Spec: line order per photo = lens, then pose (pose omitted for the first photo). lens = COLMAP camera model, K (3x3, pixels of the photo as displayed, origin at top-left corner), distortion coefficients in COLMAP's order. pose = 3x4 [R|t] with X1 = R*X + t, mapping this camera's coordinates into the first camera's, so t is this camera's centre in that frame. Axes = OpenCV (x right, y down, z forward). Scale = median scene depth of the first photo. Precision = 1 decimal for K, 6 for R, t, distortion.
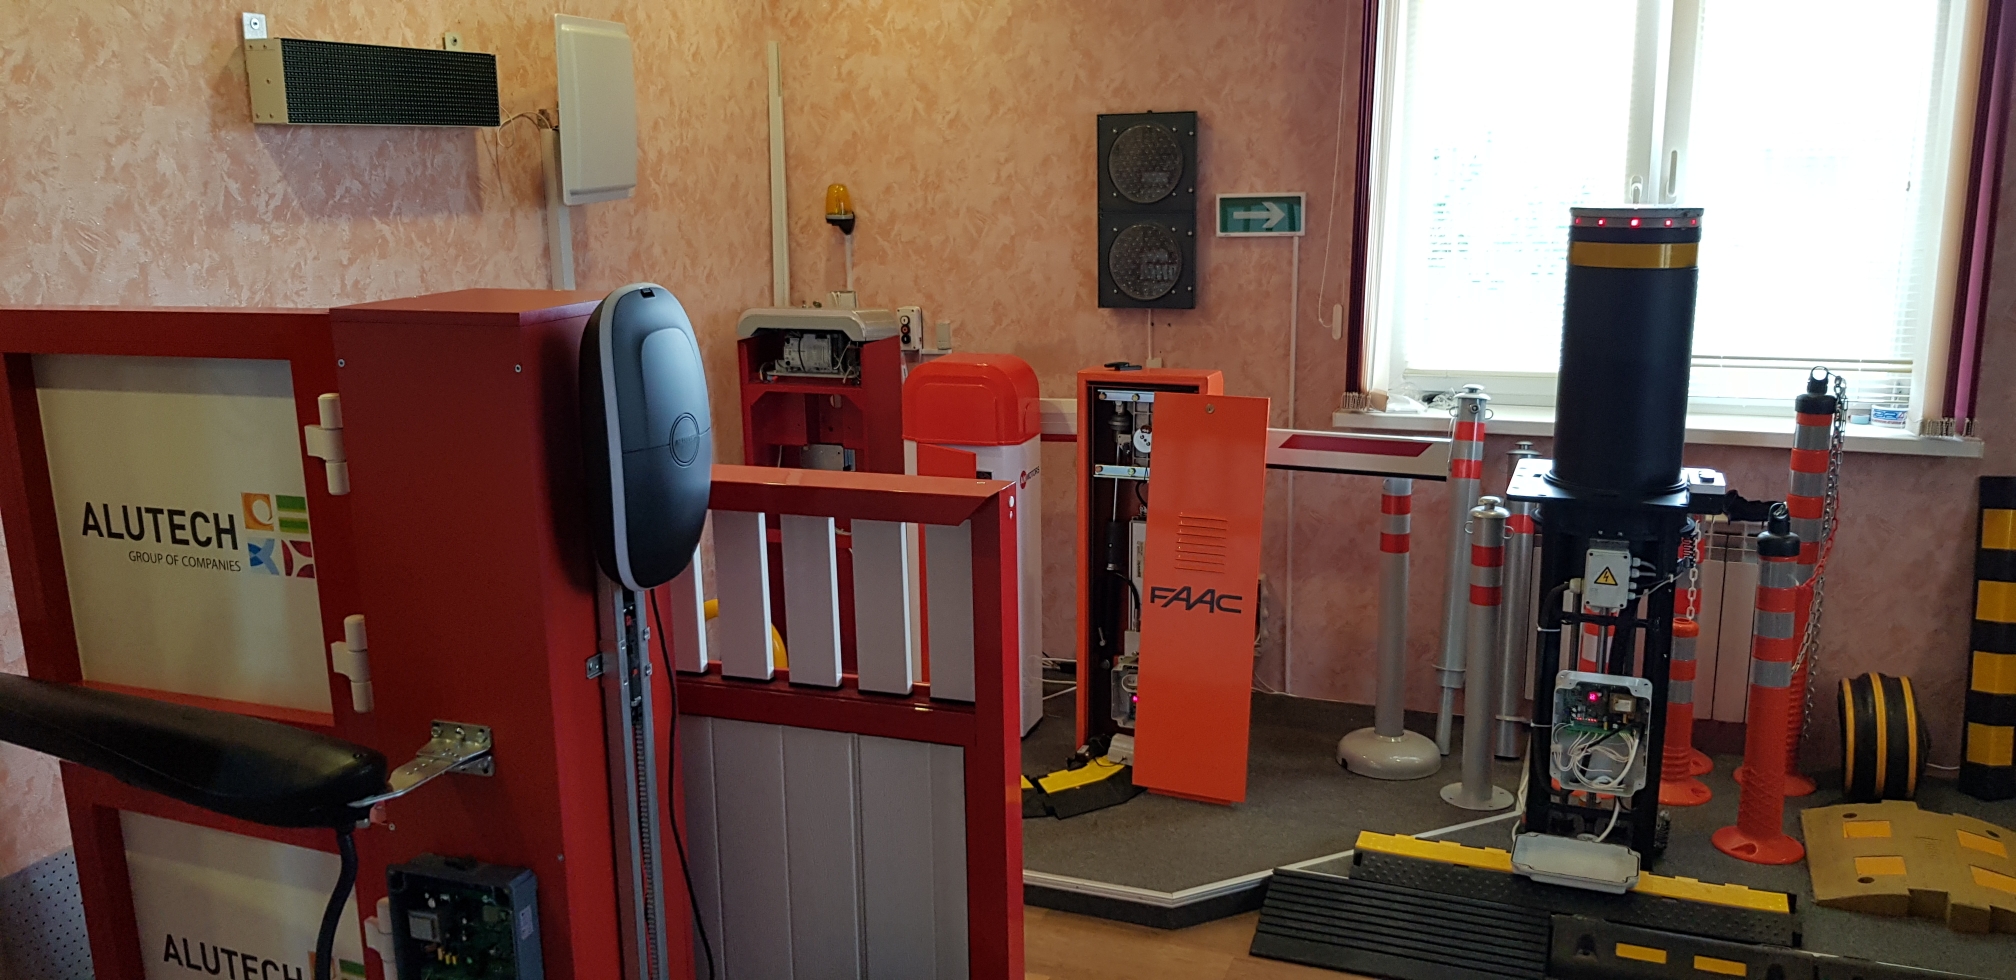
lens RADIAL K [[1555.9, 0, 1014.3], [0, 1555.9, 486.9], [0, 0, 1]] dist [0.080708, -0.137342]
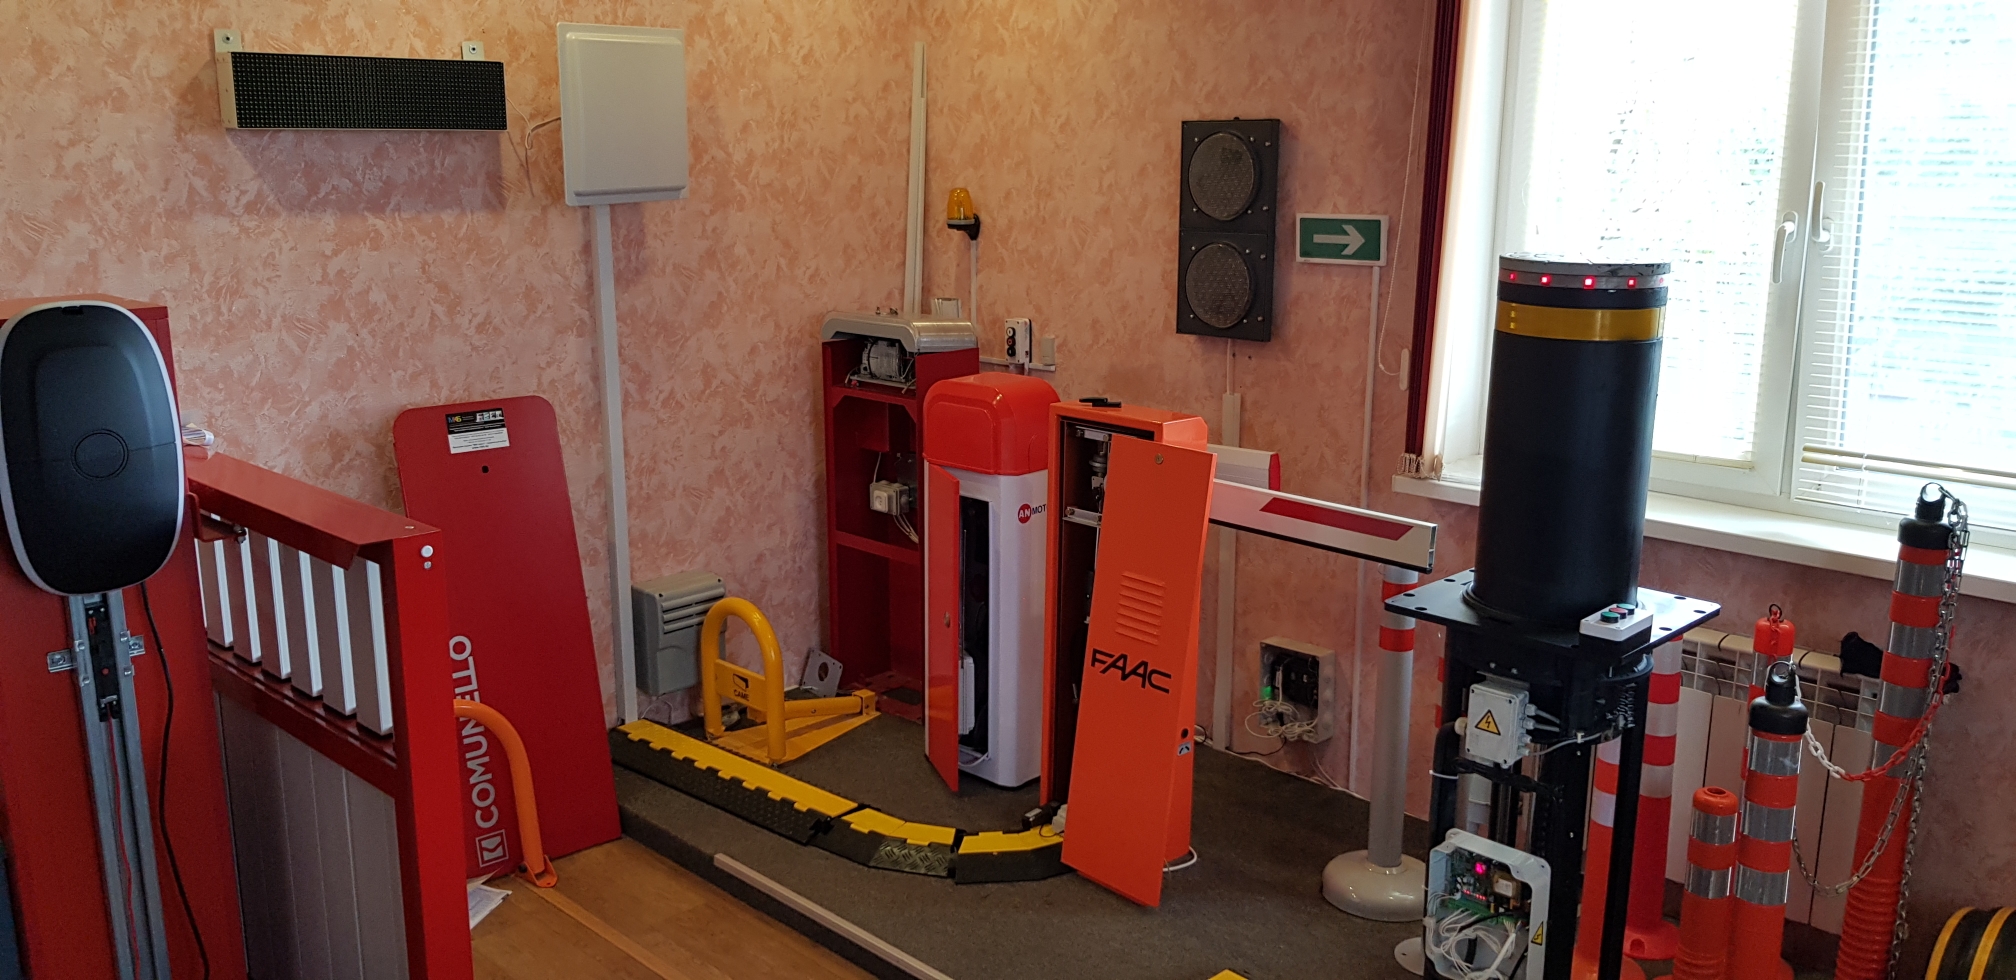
lens RADIAL K [[1561.8, 0, 1009.4], [0, 1561.8, 472.4], [0, 0, 1]] dist [0.087795, -0.143133]
pose [[0.915343, 0.100150, -0.390022, 0.361559], [-0.099334, 0.994804, 0.022319, -0.049402], [0.390230, 0.018313, 0.920535, 0.136055]]
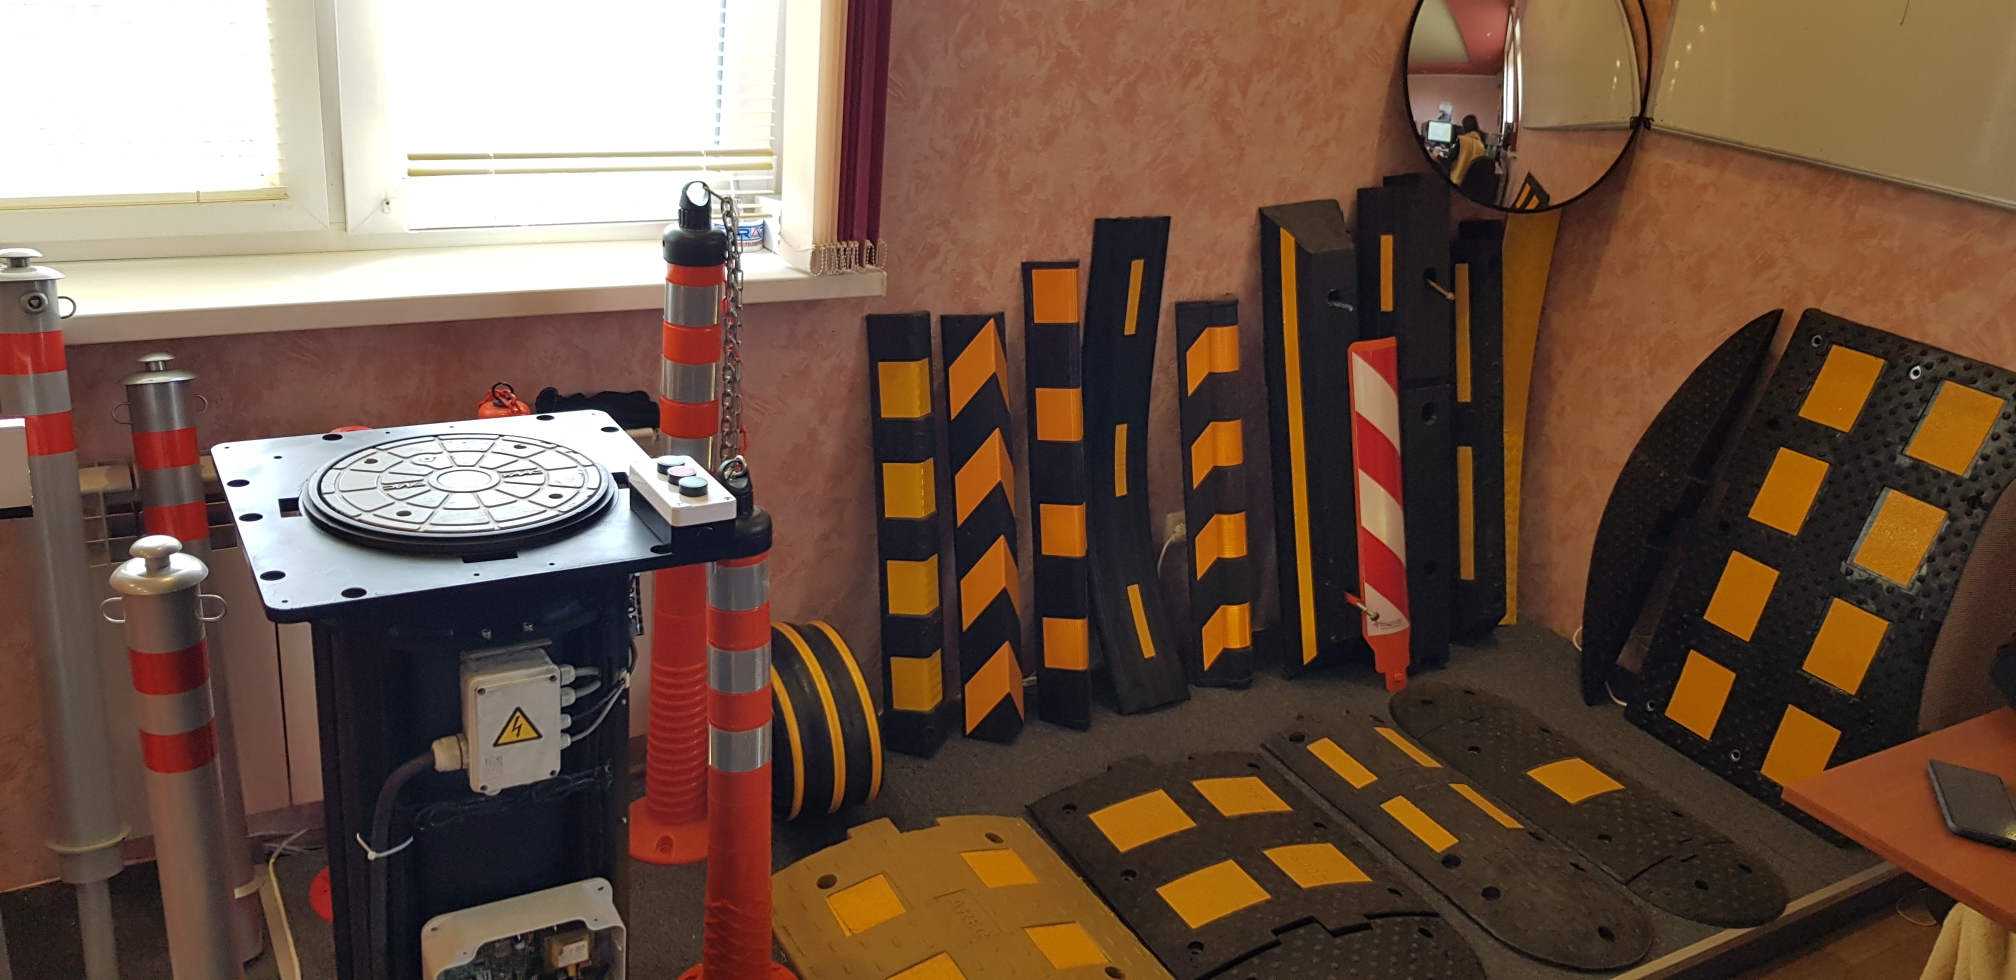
lens RADIAL K [[1561.8, 0, 1009.4], [0, 1561.8, 472.4], [0, 0, 1]] dist [0.087795, -0.143133]
pose [[0.609282, -0.226469, 0.759926, 0.106922], [0.073309, 0.970331, 0.230397, -0.086940], [-0.789558, -0.084667, 0.607808, 0.491565]]
